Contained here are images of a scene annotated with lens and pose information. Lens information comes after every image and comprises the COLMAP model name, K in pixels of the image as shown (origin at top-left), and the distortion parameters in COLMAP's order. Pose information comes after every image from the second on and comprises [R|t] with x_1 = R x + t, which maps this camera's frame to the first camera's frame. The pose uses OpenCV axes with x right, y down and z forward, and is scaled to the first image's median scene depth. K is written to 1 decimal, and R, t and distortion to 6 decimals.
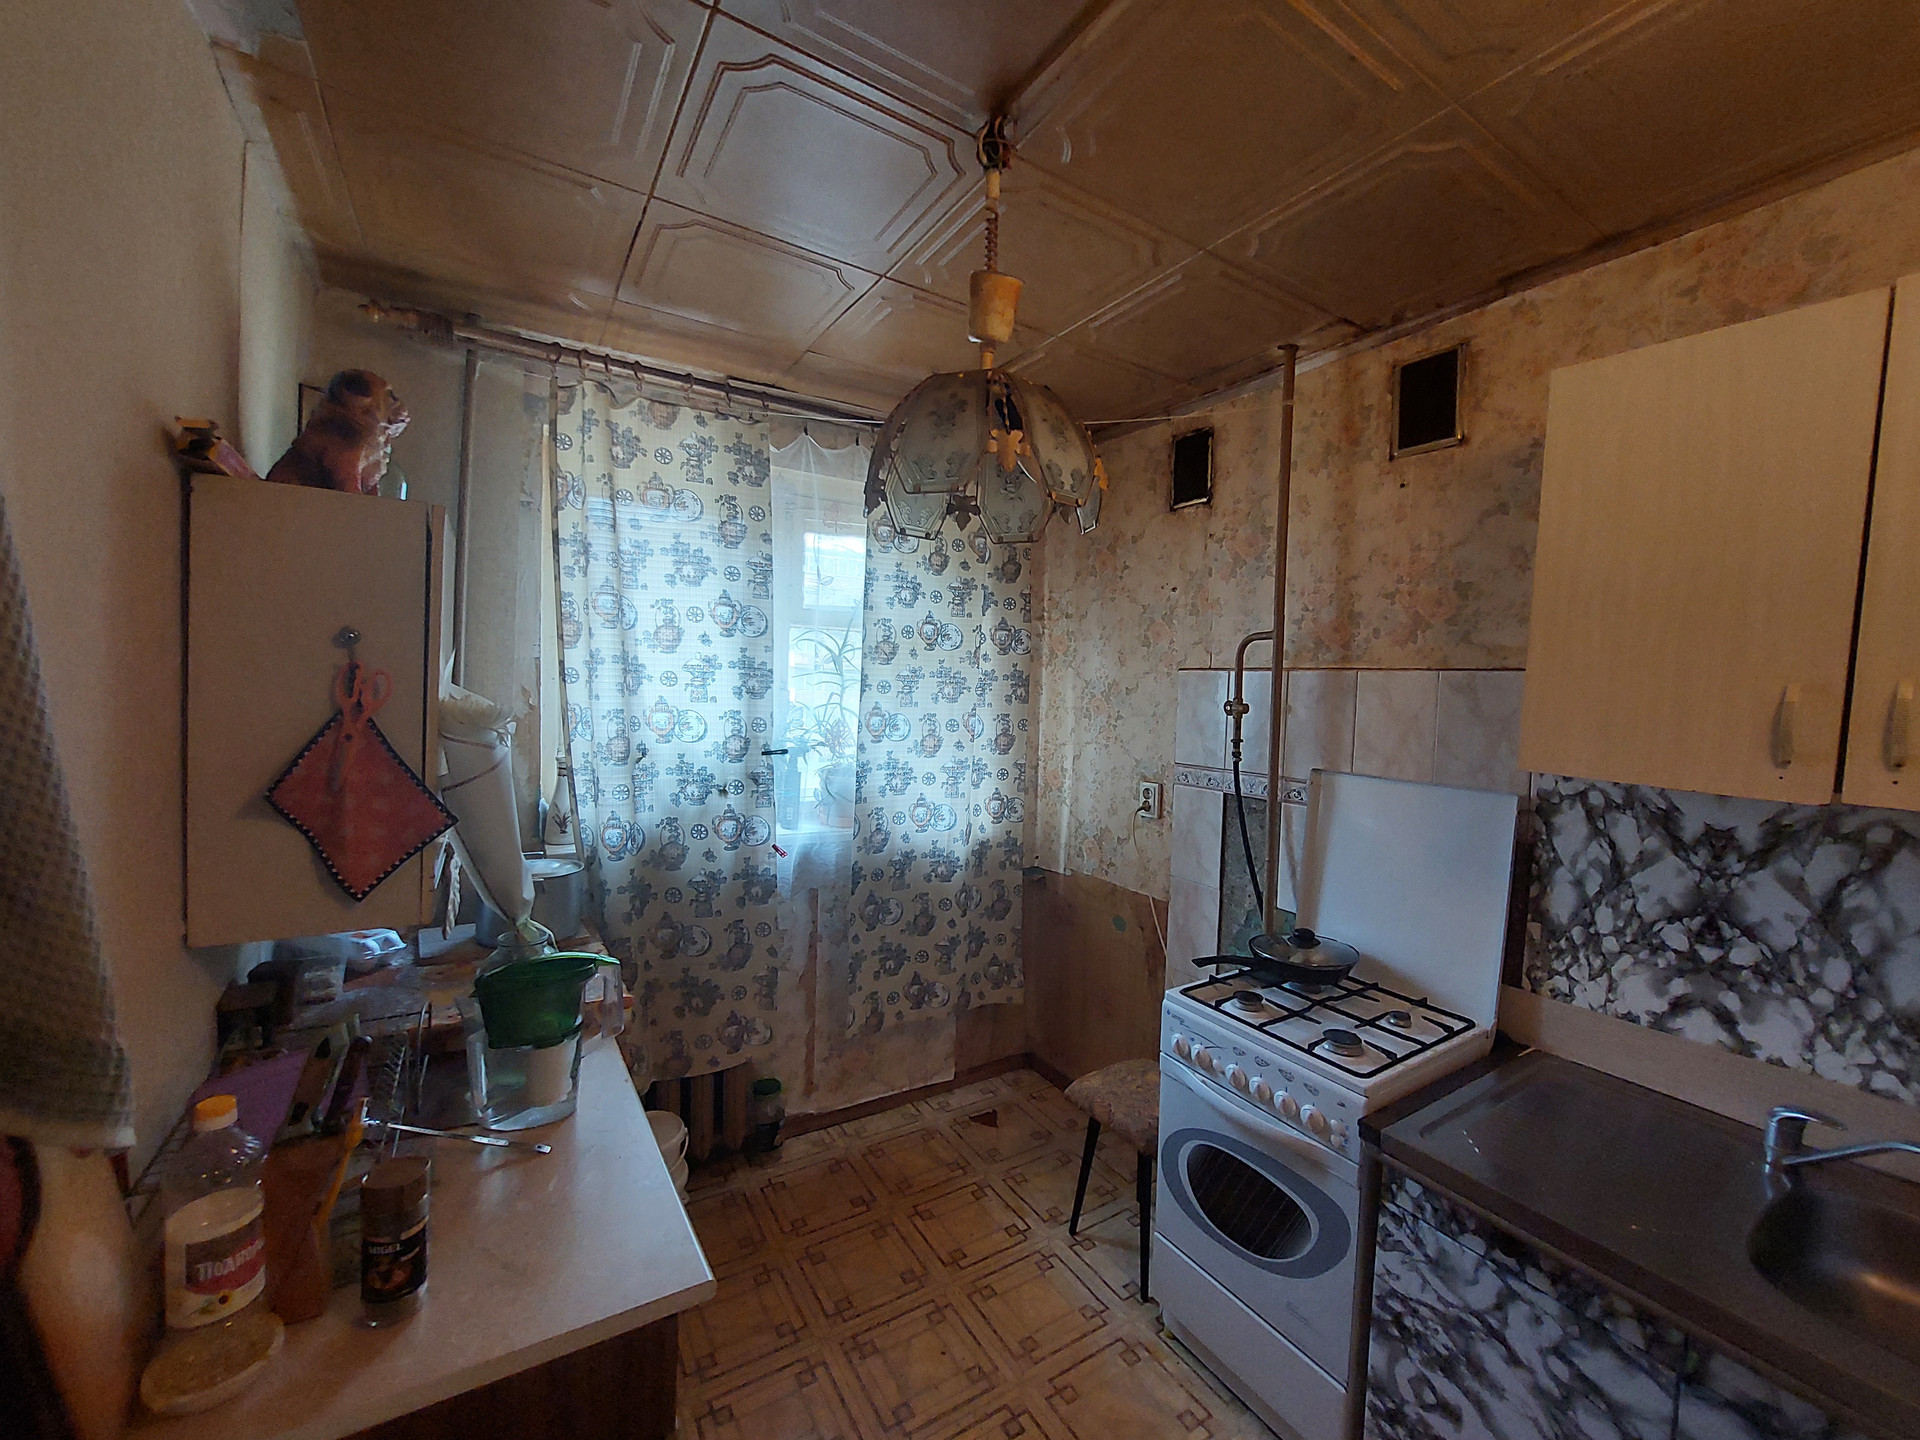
lens RADIAL K [[760.5, 0, 967.5], [0, 760.5, 716.1], [0, 0, 1]] dist [0.000101, -0.000268]
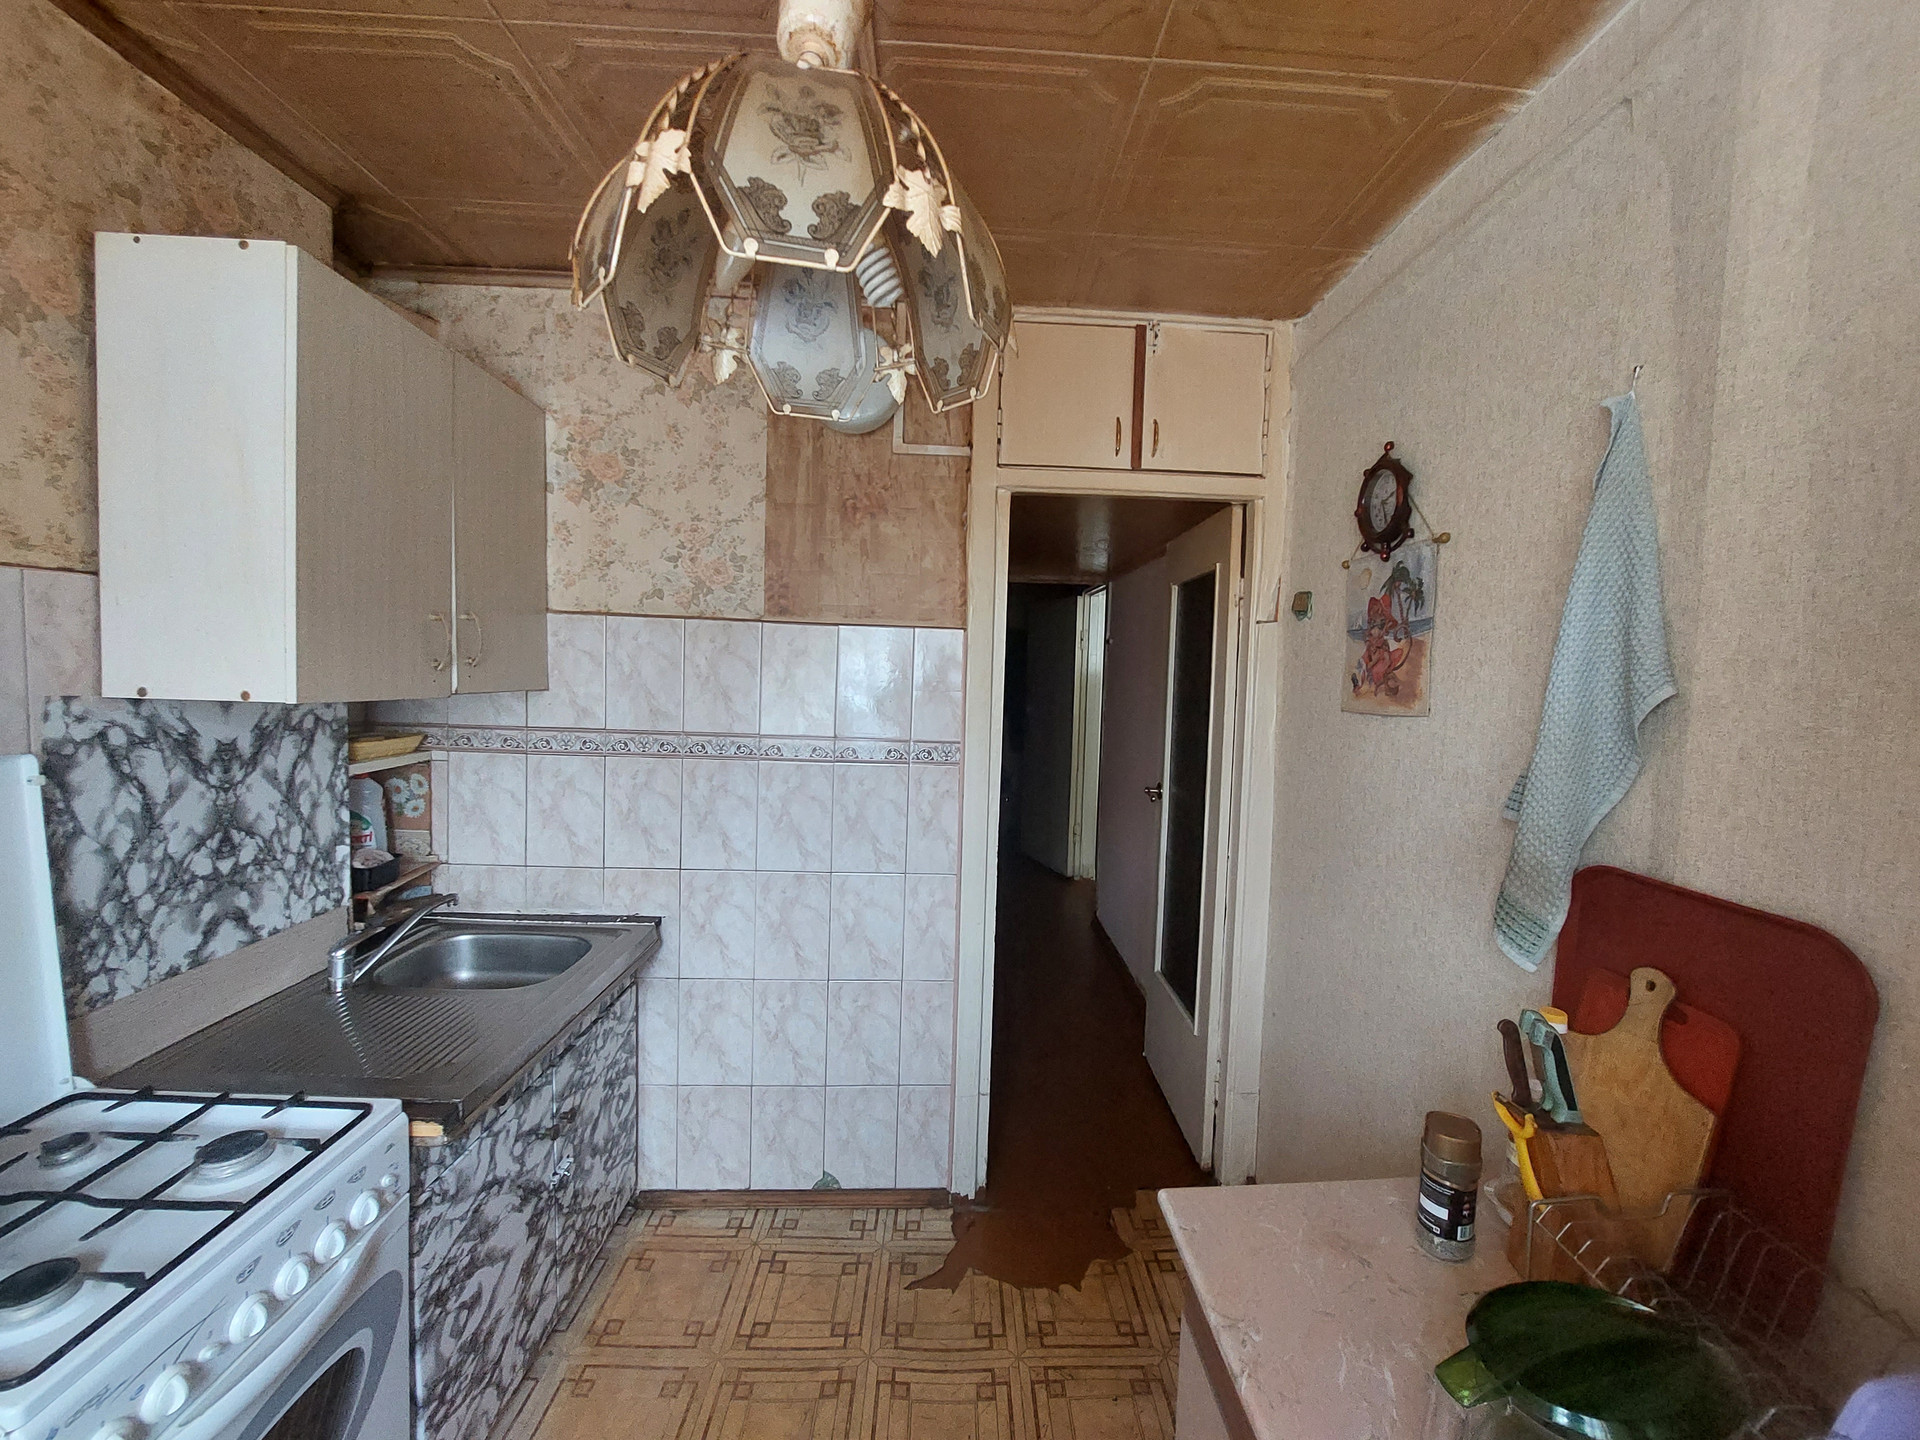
lens RADIAL K [[760.5, 0, 968.6], [0, 760.5, 705.7], [0, 0, 1]] dist [0.000101, -0.000268]
pose [[-0.854819, -0.097754, 0.509636, -0.363165], [-0.047128, 0.992662, 0.111356, -0.059065], [-0.516782, 0.071171, -0.853153, 1.299164]]
